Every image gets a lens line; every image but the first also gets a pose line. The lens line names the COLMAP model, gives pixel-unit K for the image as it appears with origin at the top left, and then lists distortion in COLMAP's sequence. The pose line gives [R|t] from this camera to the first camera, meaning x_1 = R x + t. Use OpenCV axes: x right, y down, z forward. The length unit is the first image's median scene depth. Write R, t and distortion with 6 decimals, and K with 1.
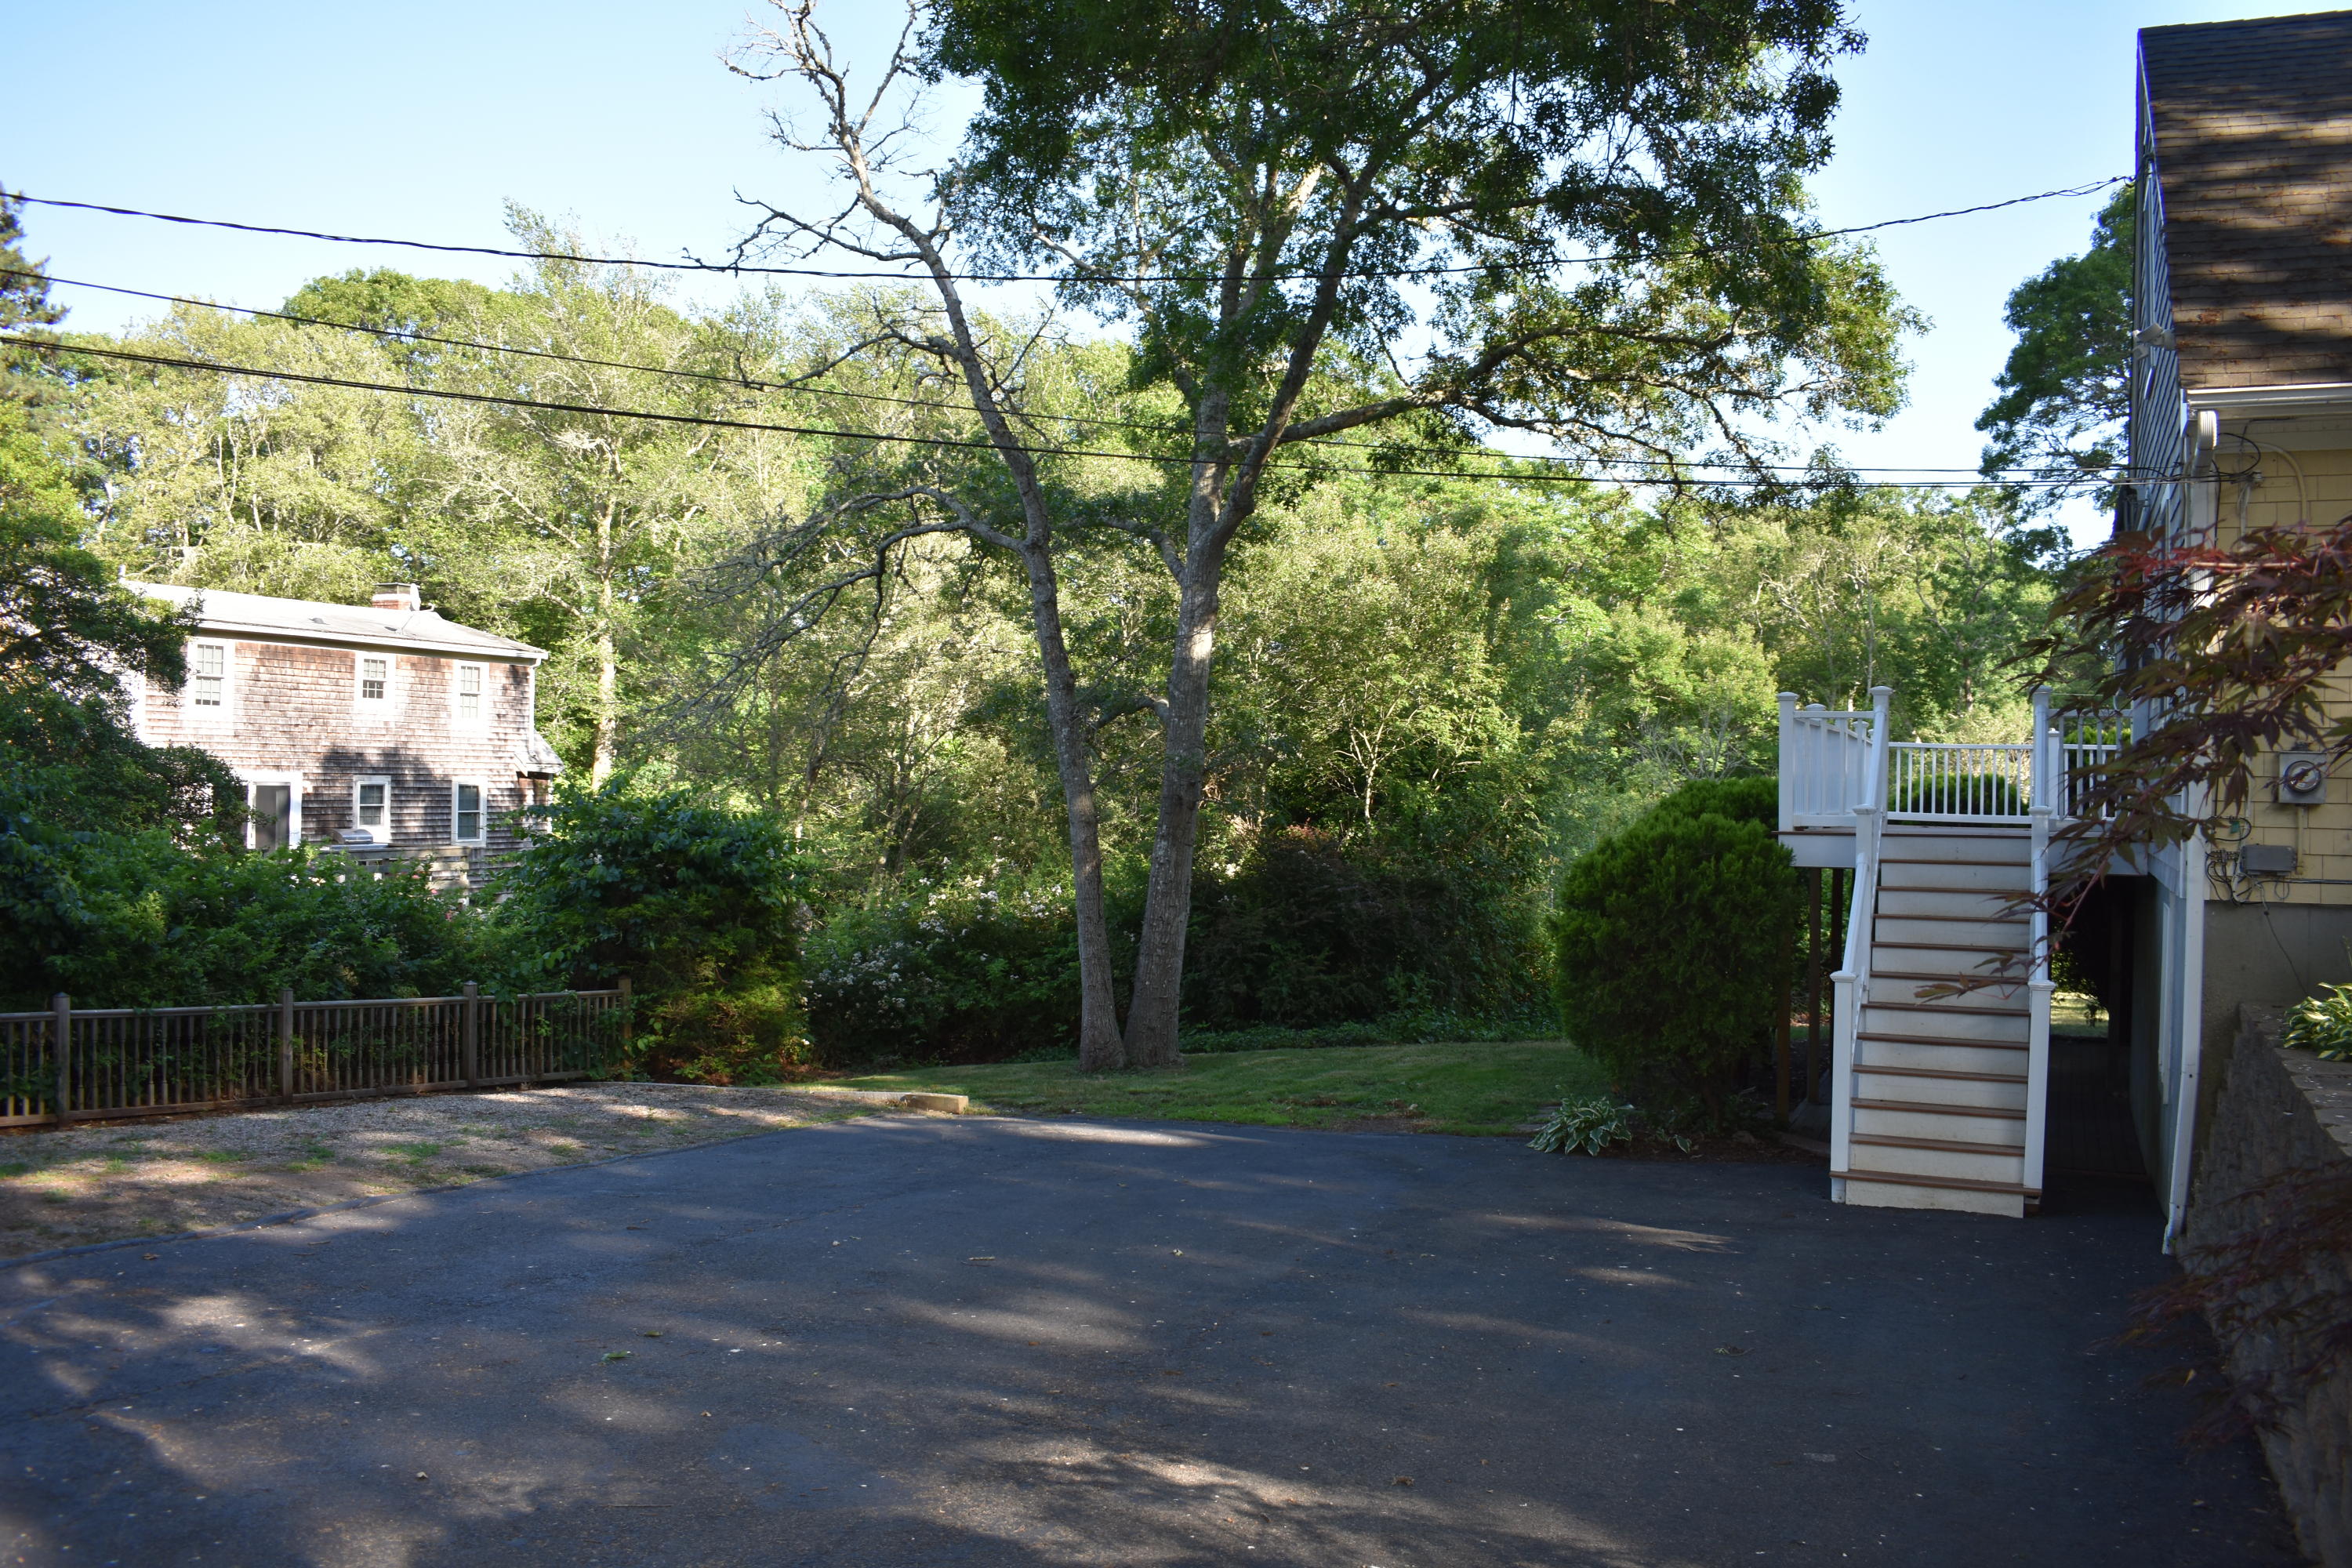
lens RADIAL K [[1835.1, 0, 1176.0], [0, 1835.1, 784.0], [0, 0, 1]] dist [-0.080718, 0.005660]
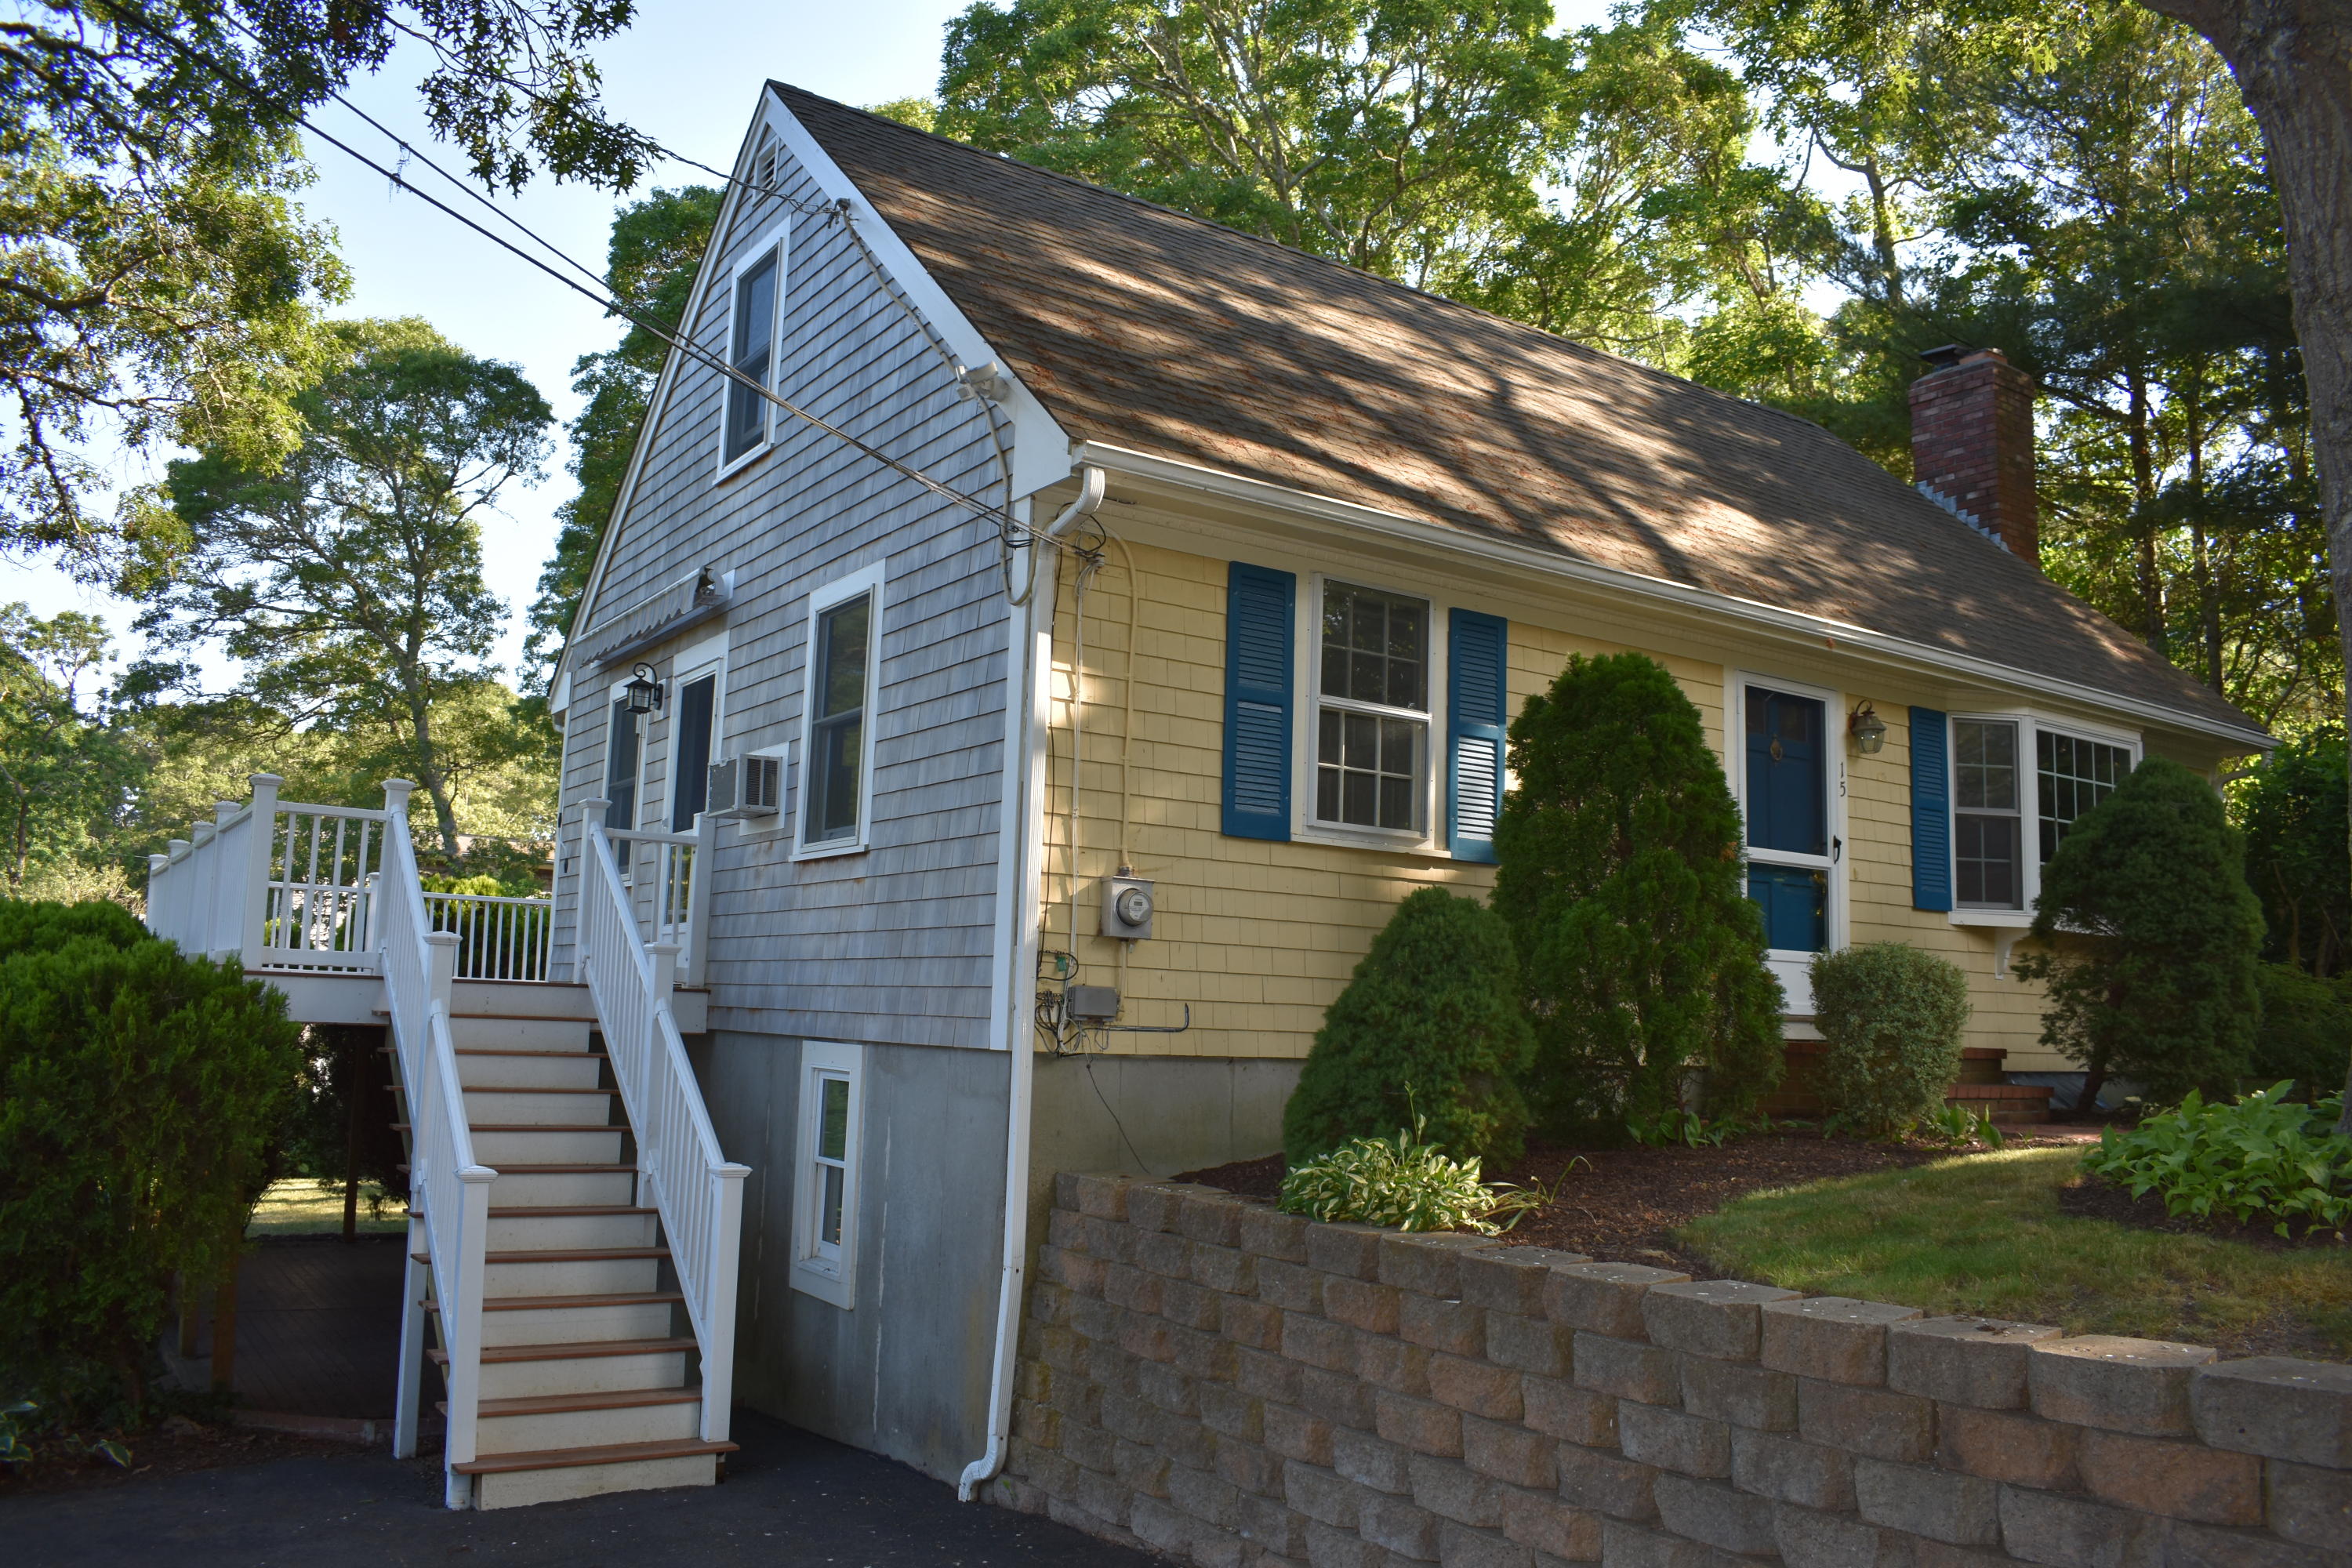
lens RADIAL K [[1835.1, 0, 1176.0], [0, 1835.1, 784.0], [0, 0, 1]] dist [-0.080718, 0.005660]
pose [[0.503368, 0.112784, 0.856680, -0.109050], [-0.026816, 0.993006, -0.114976, 0.032250], [-0.863656, 0.034903, 0.502872, 0.440262]]
